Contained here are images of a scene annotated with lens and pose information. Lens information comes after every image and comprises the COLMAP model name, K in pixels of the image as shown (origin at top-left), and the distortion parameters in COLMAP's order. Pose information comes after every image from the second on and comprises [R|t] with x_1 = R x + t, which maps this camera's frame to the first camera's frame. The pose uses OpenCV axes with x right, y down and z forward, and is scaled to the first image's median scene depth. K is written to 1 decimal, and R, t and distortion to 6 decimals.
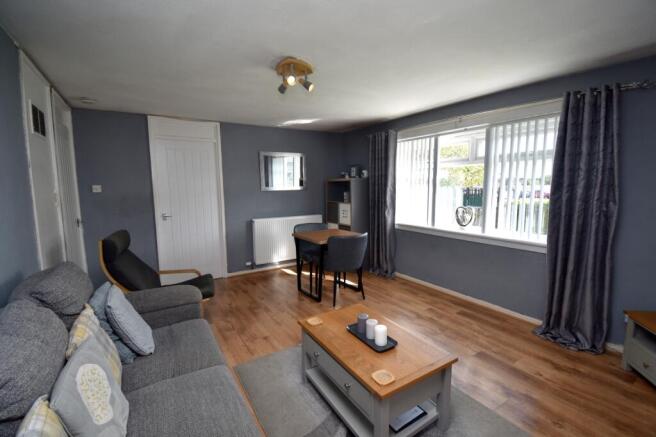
lens RADIAL K [[295.1, 0, 328.0], [0, 295.1, 218.5], [0, 0, 1]] dist [0.013906, -0.023886]
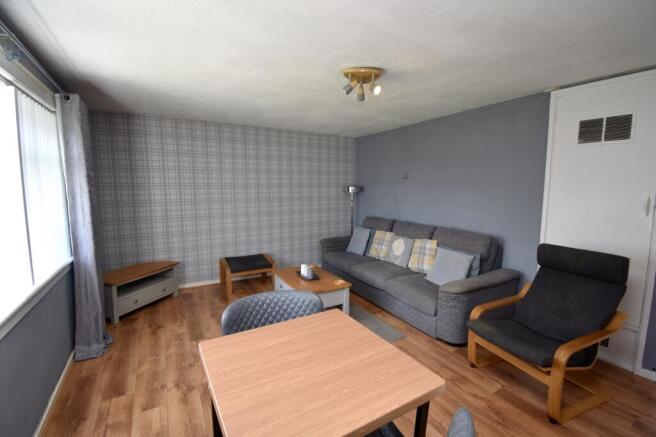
lens RADIAL K [[295.1, 0, 328.0], [0, 295.1, 218.5], [0, 0, 1]] dist [0.013906, -0.023886]
pose [[-0.998395, -0.002229, 0.056584, -0.037745], [0.010503, 0.974598, 0.223715, -0.169928], [-0.055646, 0.223950, -0.973011, 1.359380]]
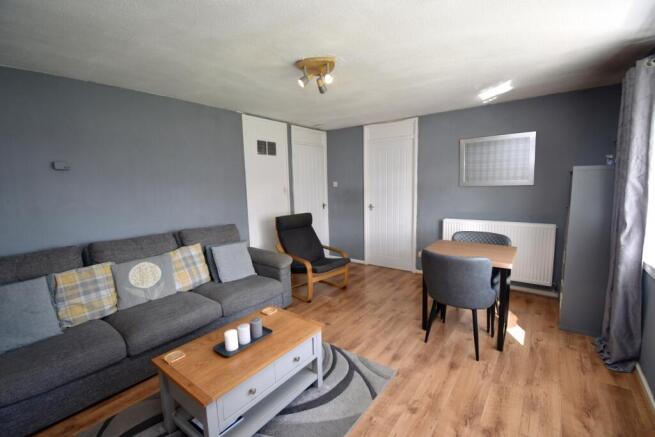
lens RADIAL K [[289.4, 0, 327.5], [0, 289.4, 218.5], [0, 0, 1]] dist [0.000907, -0.021790]
pose [[0.343011, 0.119493, -0.931700, 0.561099], [-0.086253, 0.991692, 0.095433, -0.063967], [0.935363, 0.047628, 0.350468, 0.466844]]
